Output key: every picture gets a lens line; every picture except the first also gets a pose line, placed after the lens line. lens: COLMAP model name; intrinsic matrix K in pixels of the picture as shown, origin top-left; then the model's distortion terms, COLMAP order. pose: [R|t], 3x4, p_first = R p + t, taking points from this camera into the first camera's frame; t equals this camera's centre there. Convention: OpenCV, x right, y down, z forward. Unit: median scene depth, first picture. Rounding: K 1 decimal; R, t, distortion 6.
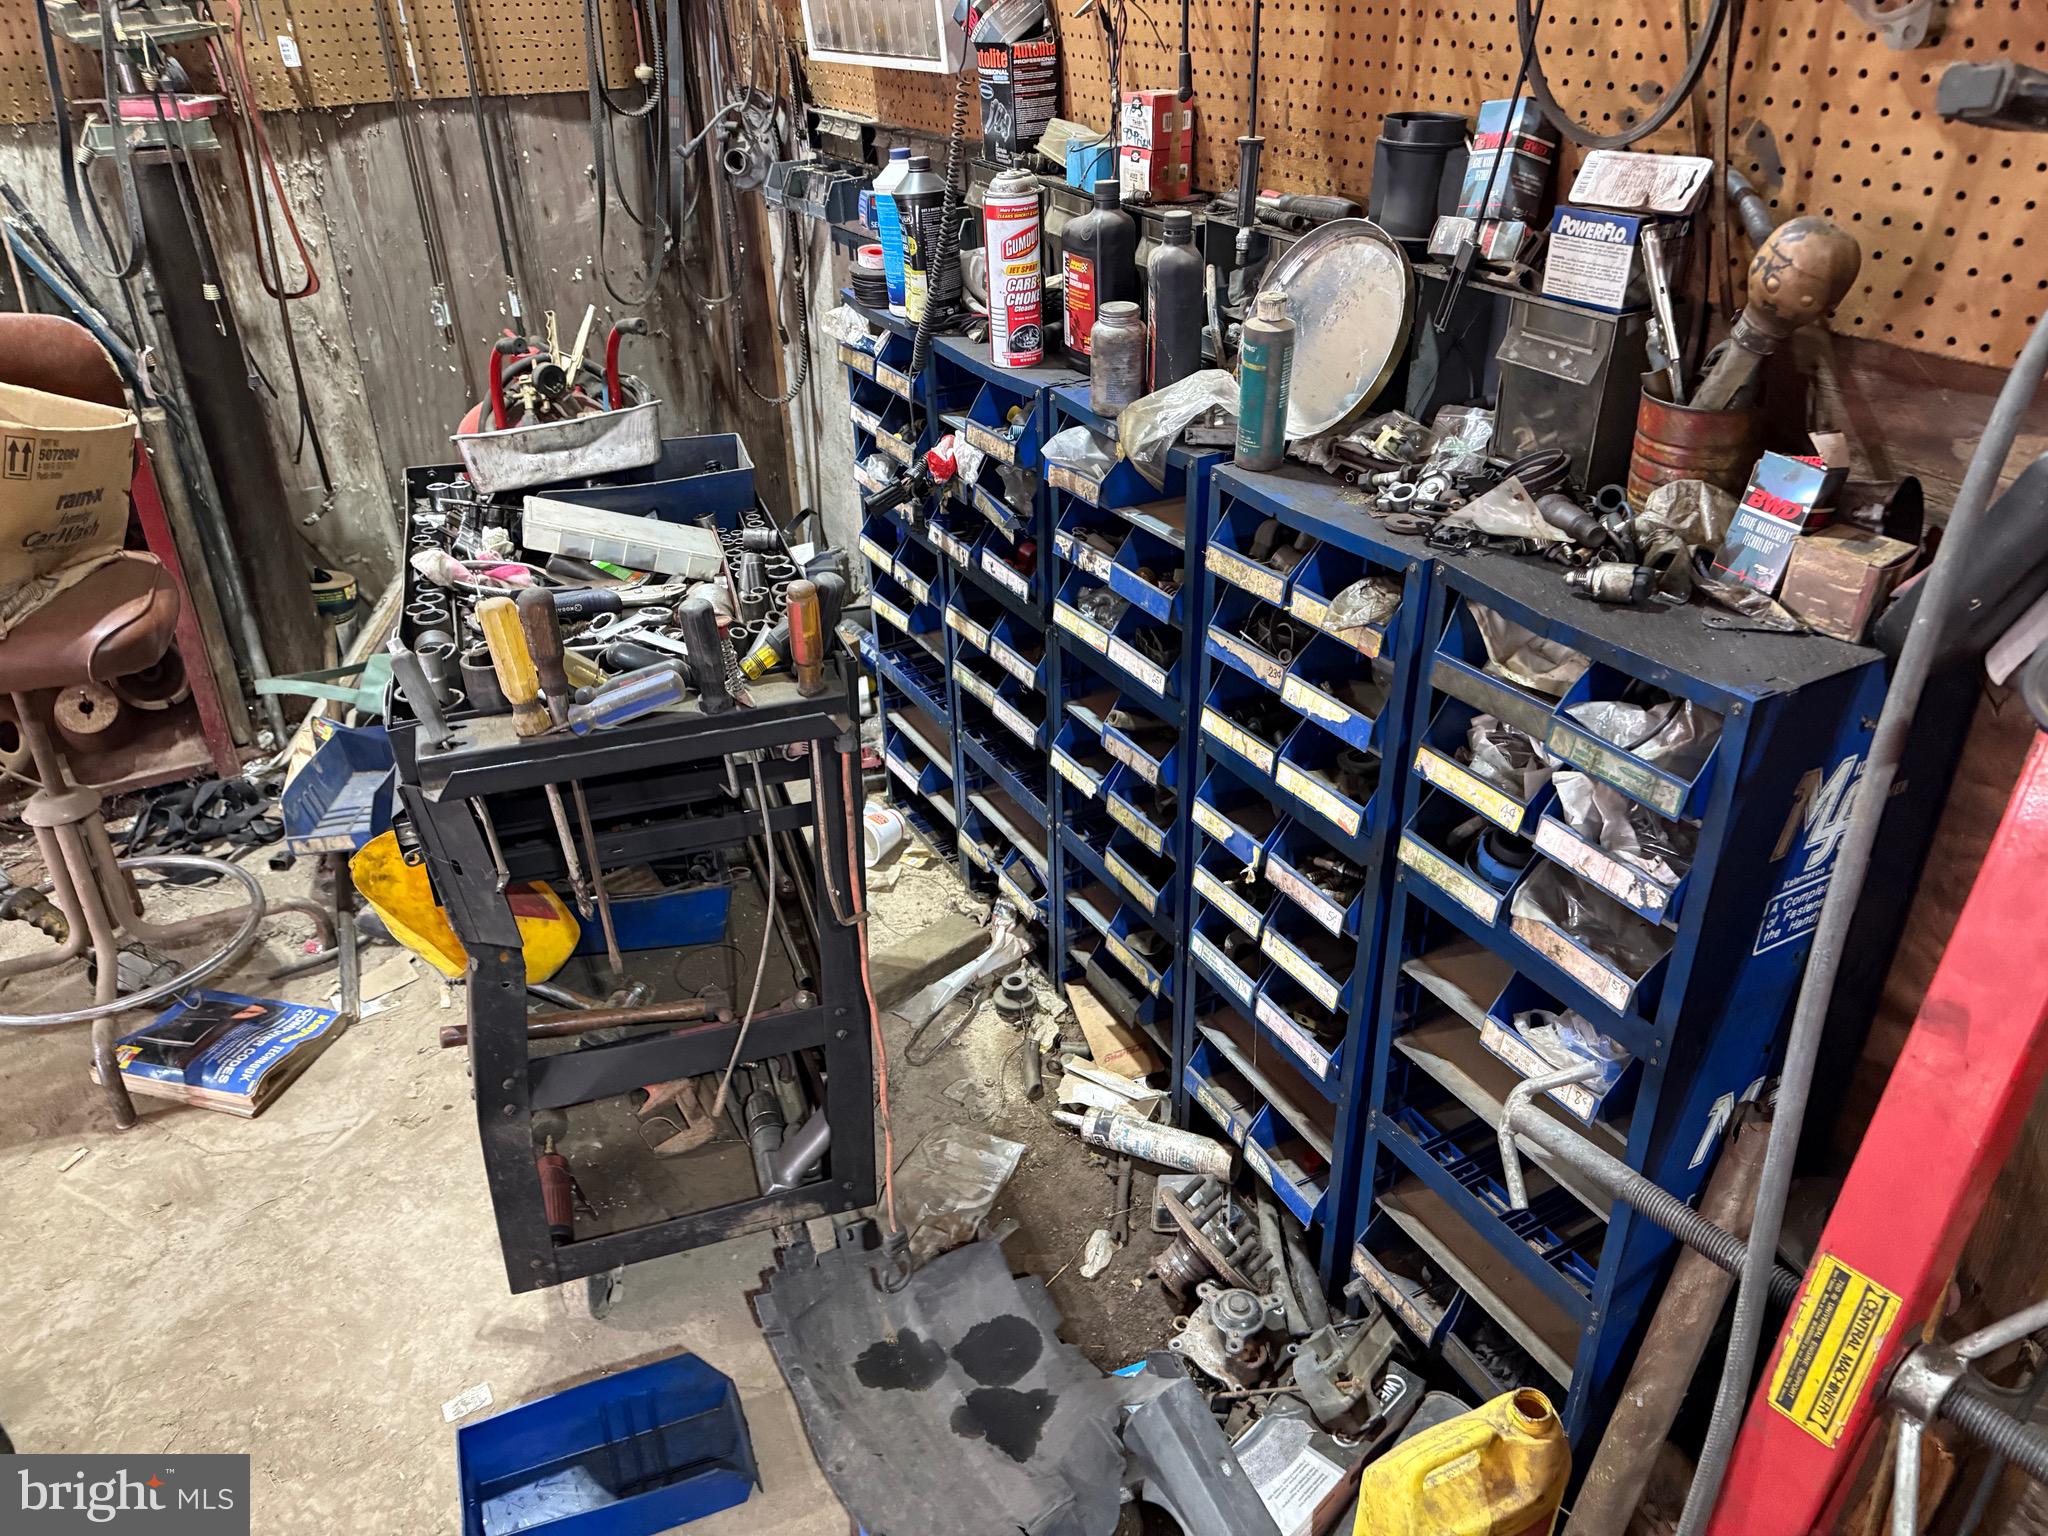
lens RADIAL K [[1437.1, 0, 1024.0], [0, 1437.1, 768.0], [0, 0, 1]] dist [-0.000730, -0.008782]
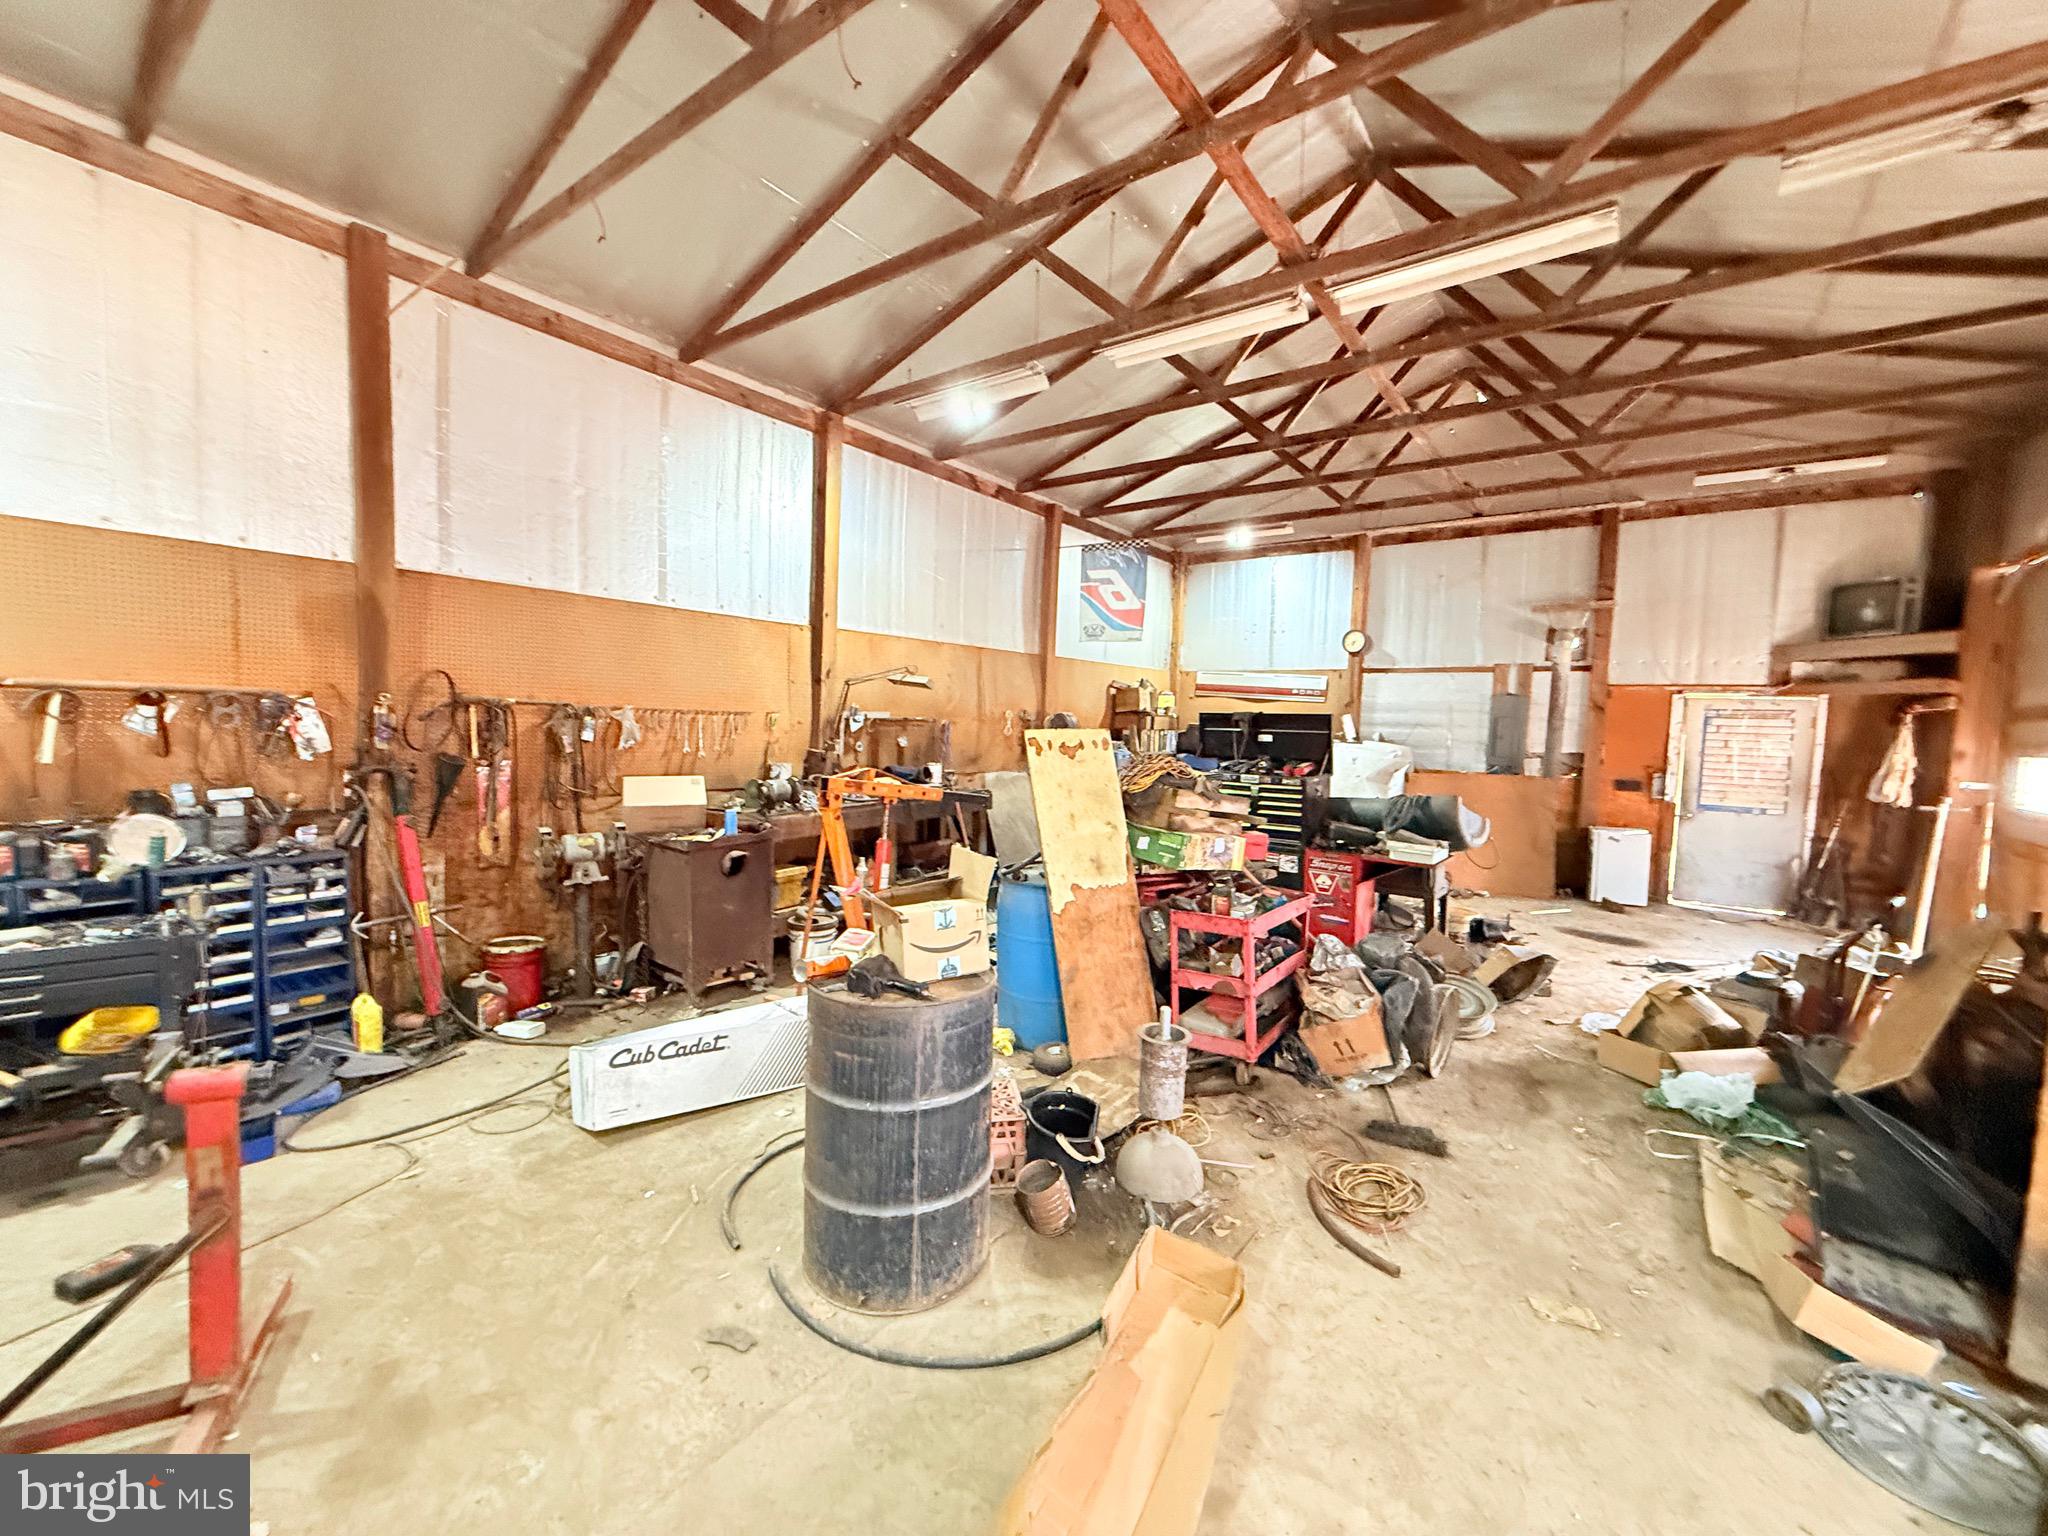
lens RADIAL K [[813.2, 0, 1024.0], [0, 813.2, 768.0], [0, 0, 1]] dist [0.000987, 0.000229]
pose [[-0.397159, -0.073716, 0.914785, -3.176283], [0.423483, 0.869587, 0.253932, -0.015878], [-0.814203, 0.488247, -0.314146, -0.436145]]
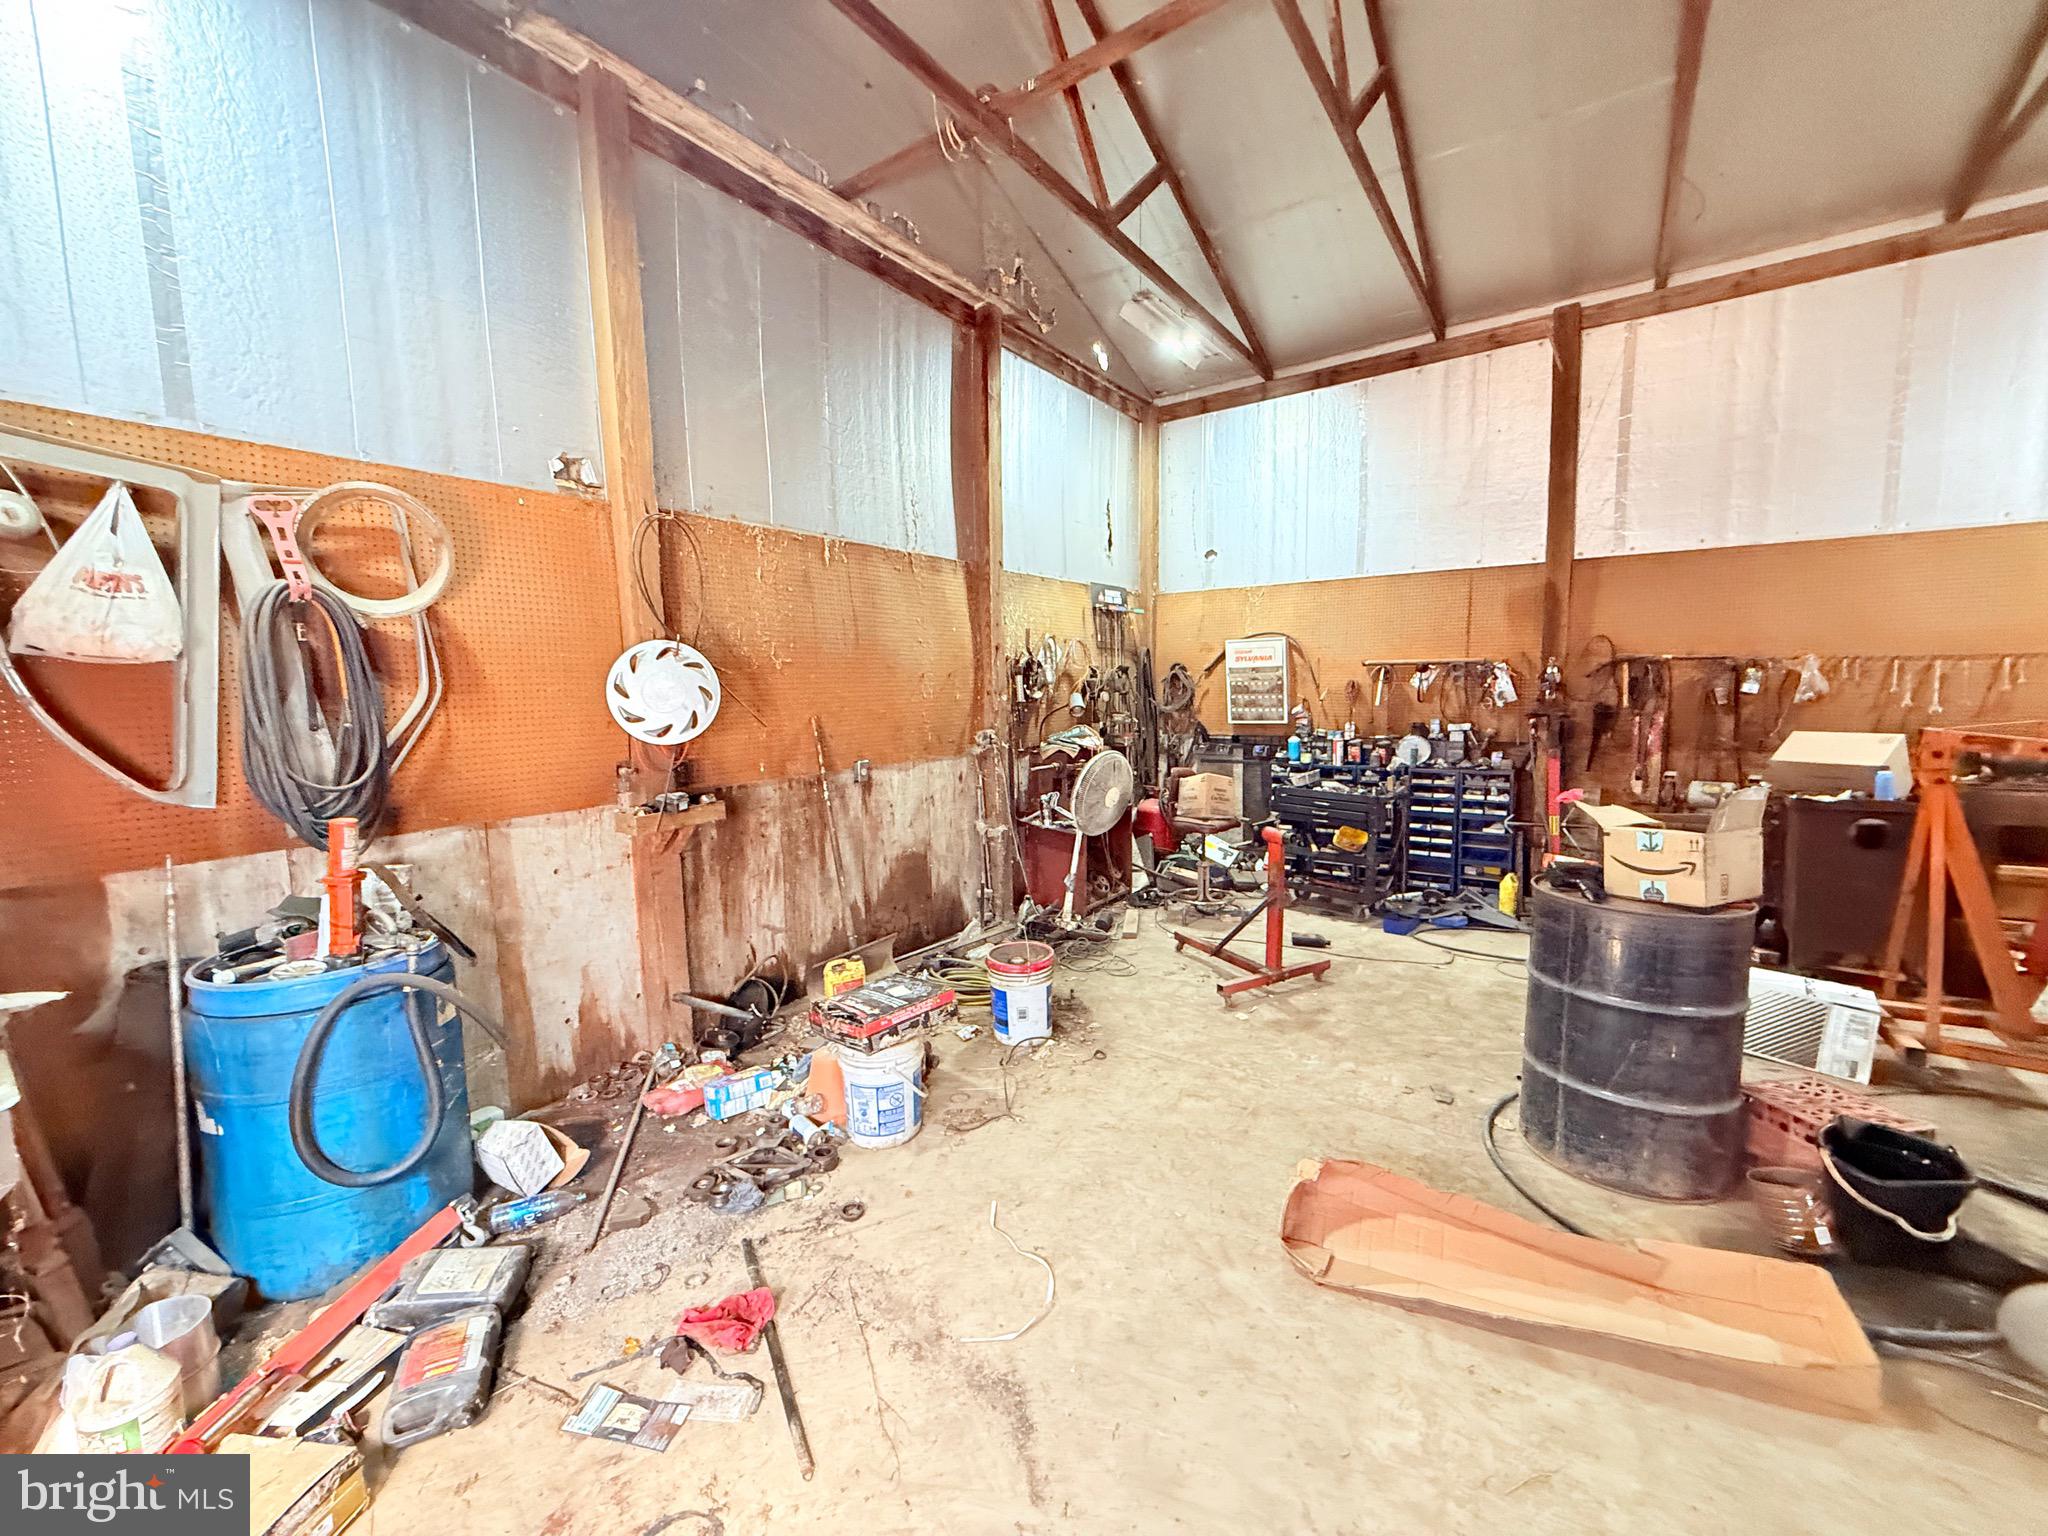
lens RADIAL K [[813.2, 0, 1024.0], [0, 813.2, 768.0], [0, 0, 1]] dist [0.000987, 0.000229]
pose [[0.907241, -0.061637, 0.416071, -3.522716], [0.223713, 0.908393, -0.353234, 0.832455], [-0.356184, 0.413549, 0.837920, -1.790530]]
